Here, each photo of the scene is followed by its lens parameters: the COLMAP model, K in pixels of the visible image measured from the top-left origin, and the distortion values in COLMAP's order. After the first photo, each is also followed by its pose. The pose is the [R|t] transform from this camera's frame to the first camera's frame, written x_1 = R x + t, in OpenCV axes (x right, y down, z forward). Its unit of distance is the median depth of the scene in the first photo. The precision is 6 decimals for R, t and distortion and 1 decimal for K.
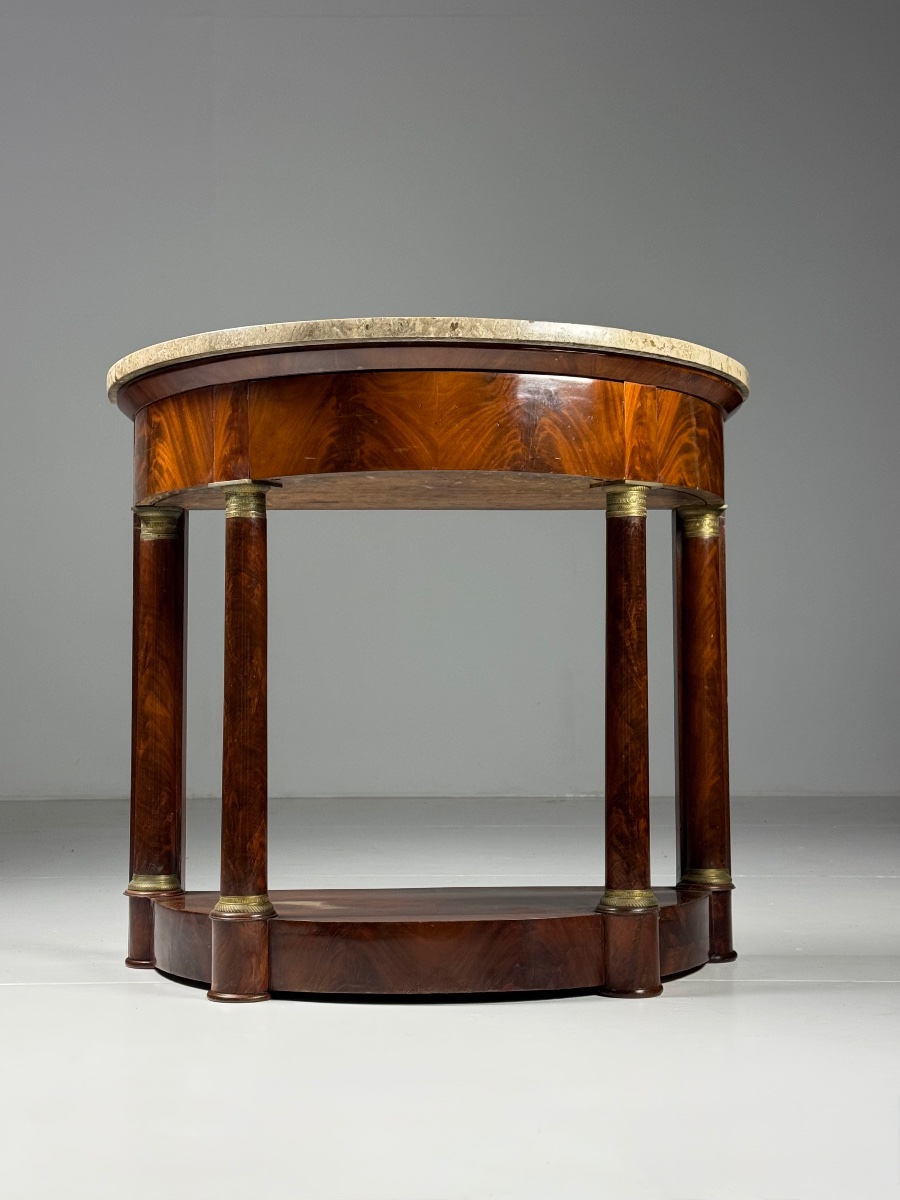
lens RADIAL K [[1751.9, 0, 450.0], [0, 1751.9, 600.0], [0, 0, 1]] dist [0.143266, -0.012530]
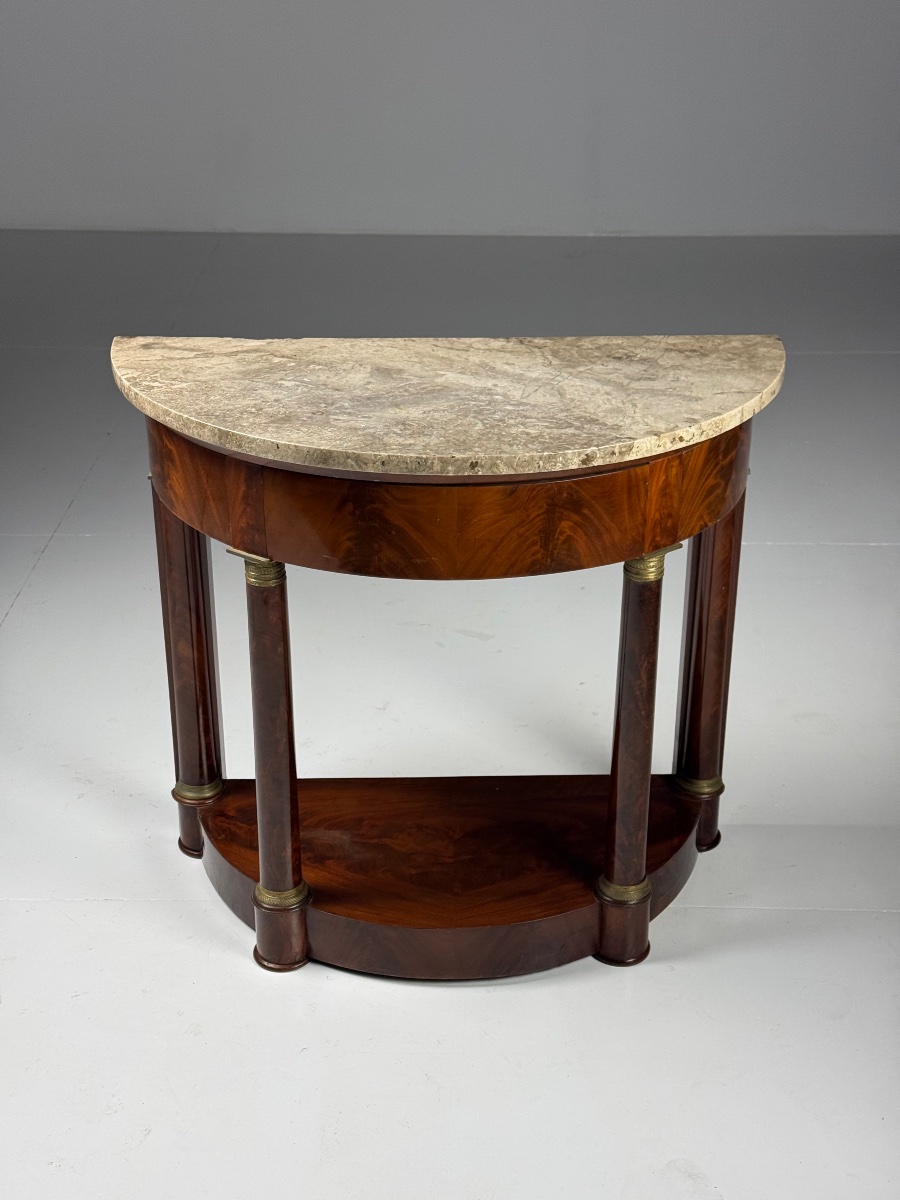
lens RADIAL K [[1698.8, 0, 450.0], [0, 1698.8, 600.0], [0, 0, 1]] dist [0.140462, 0.021007]
pose [[0.999914, 0.009056, -0.009533, -0.001050], [-0.002977, 0.862120, 0.506696, -0.549145], [0.012807, -0.506624, 0.862072, 0.157010]]
